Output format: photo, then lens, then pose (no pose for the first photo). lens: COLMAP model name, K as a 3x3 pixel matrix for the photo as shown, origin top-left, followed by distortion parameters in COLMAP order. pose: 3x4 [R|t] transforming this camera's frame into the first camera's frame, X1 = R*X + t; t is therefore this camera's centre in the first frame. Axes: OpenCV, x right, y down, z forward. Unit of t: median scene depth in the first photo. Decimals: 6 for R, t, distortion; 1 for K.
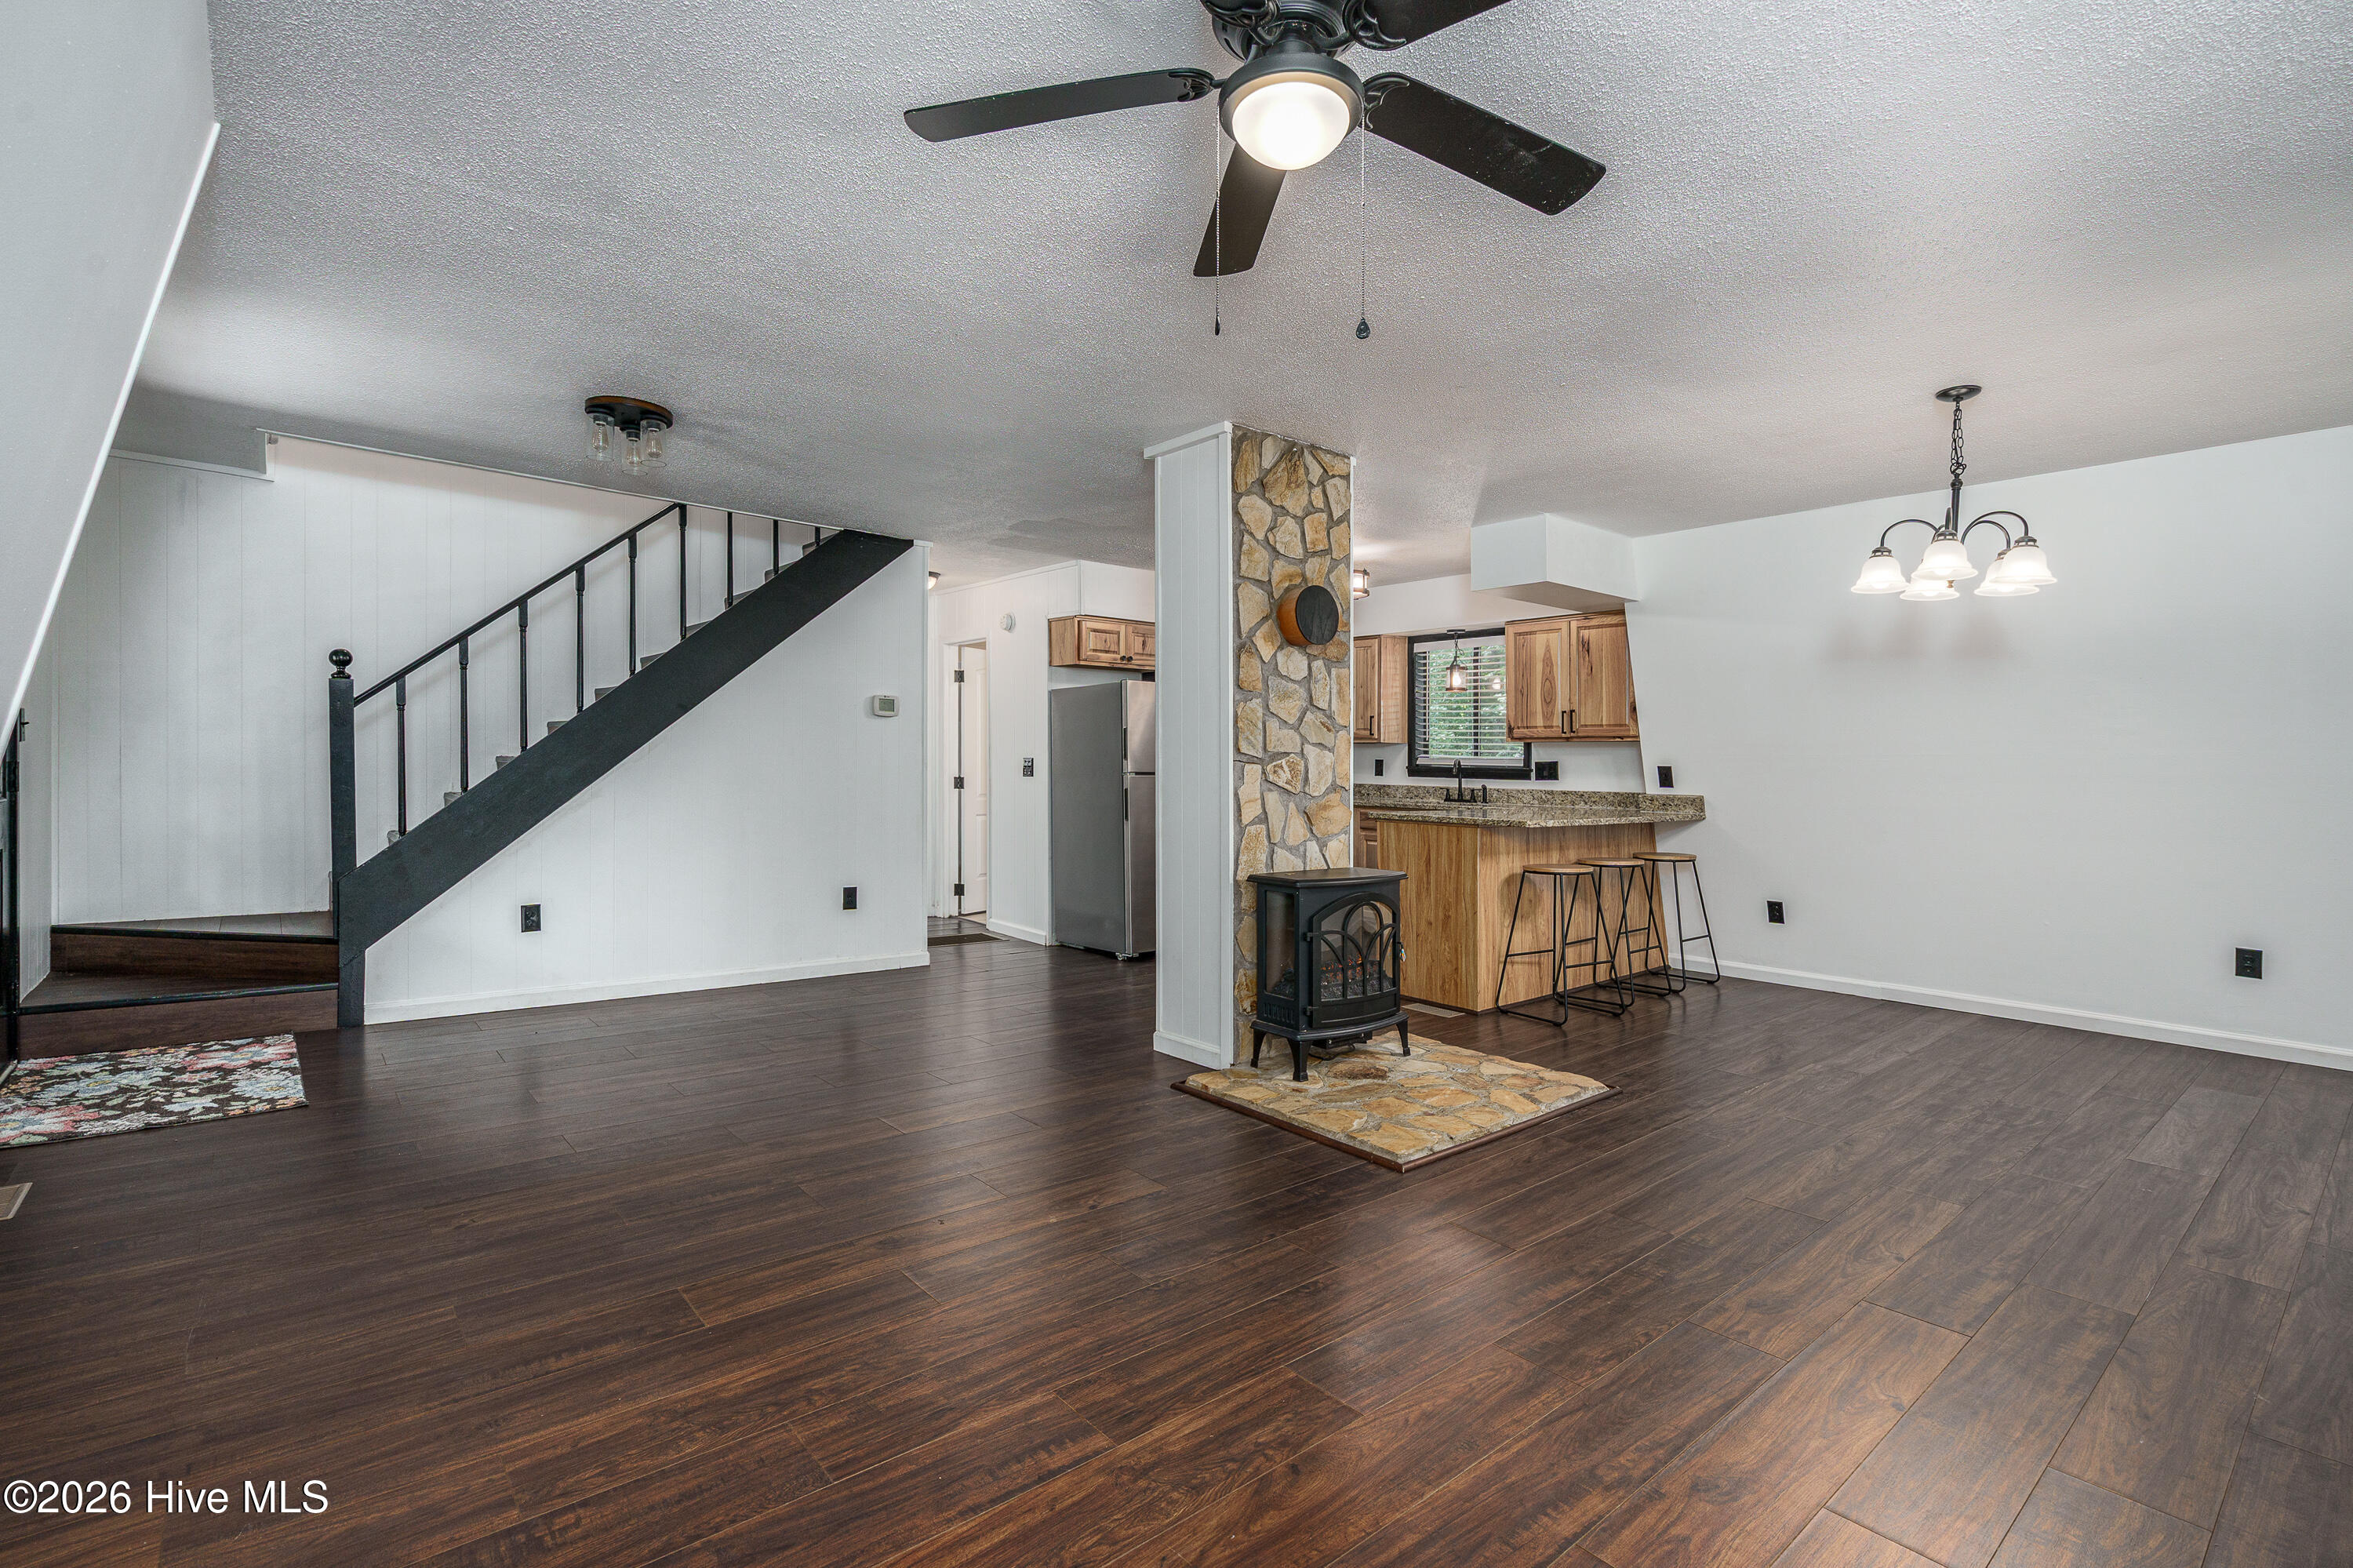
lens RADIAL K [[1082.1, 0, 1177.6], [0, 1082.1, 744.1], [0, 0, 1]] dist [-0.003596, 0.001718]
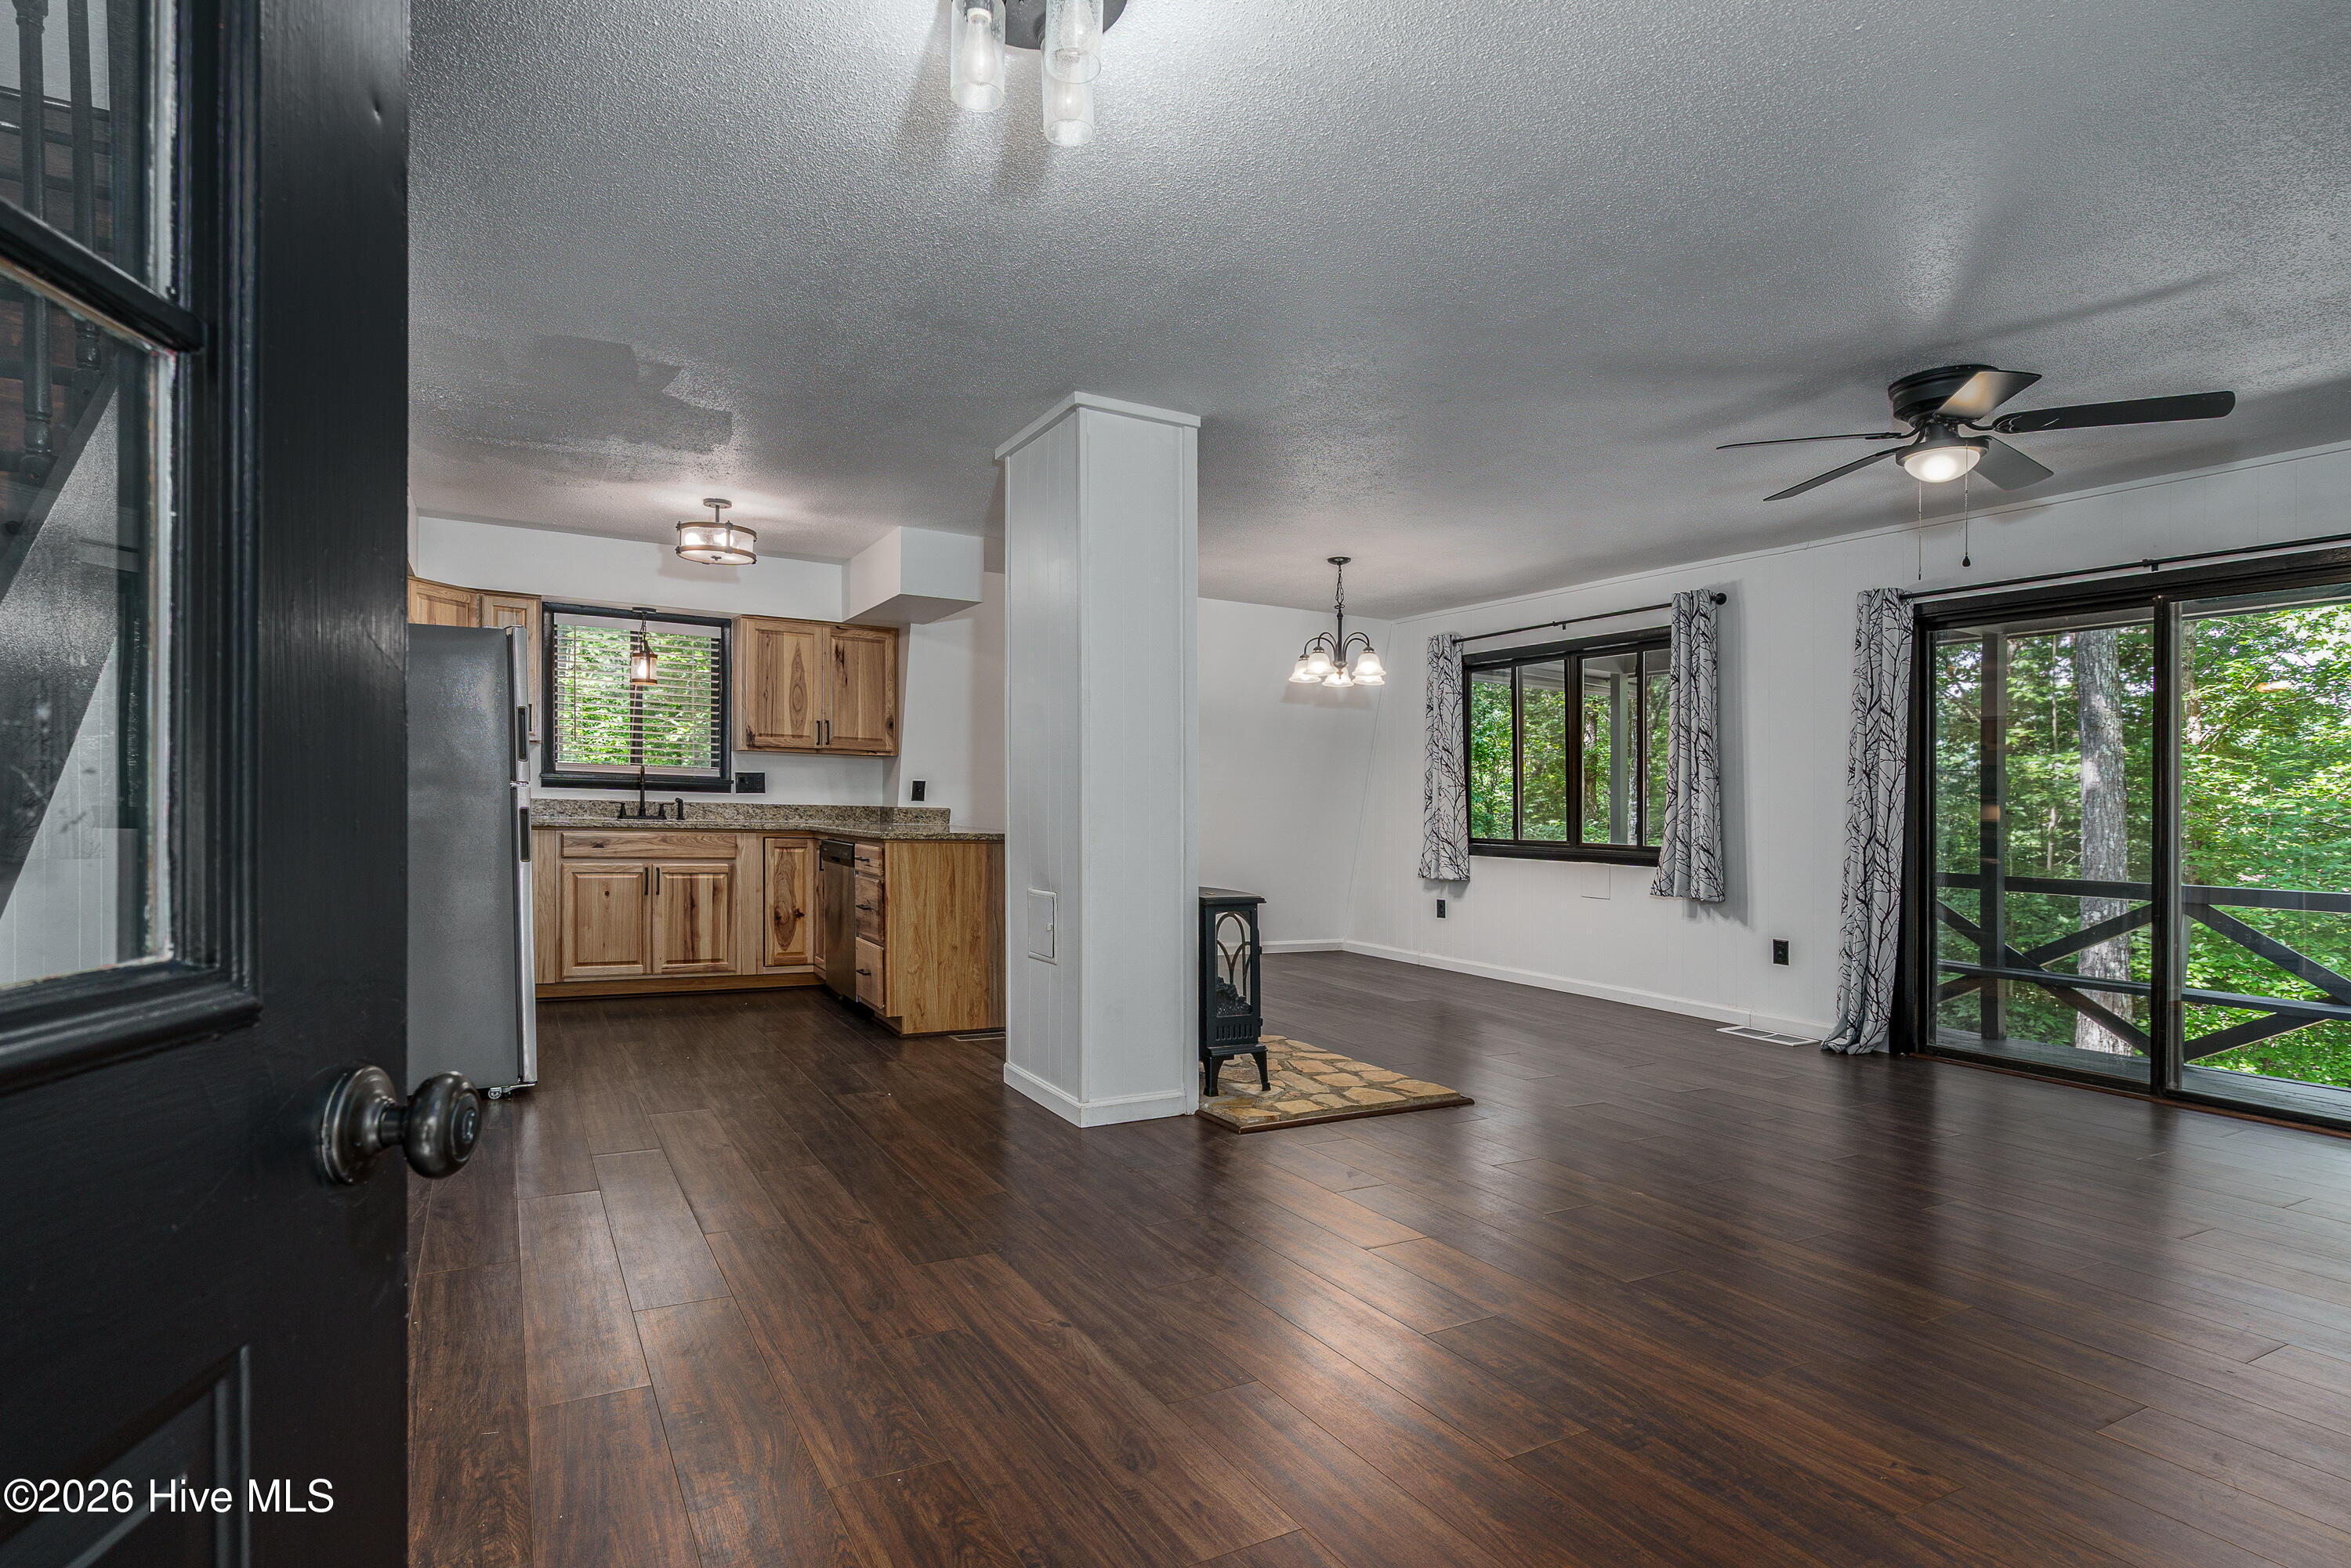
lens RADIAL K [[1171.1, 0, 1103.0], [0, 1171.1, 748.2], [0, 0, 1]] dist [-0.003237, 0.000997]
pose [[0.212770, 0.036578, 0.976417, -0.924646], [-0.039314, 0.998810, -0.028850, 0.020672], [-0.976311, -0.032249, 0.213955, 0.832811]]
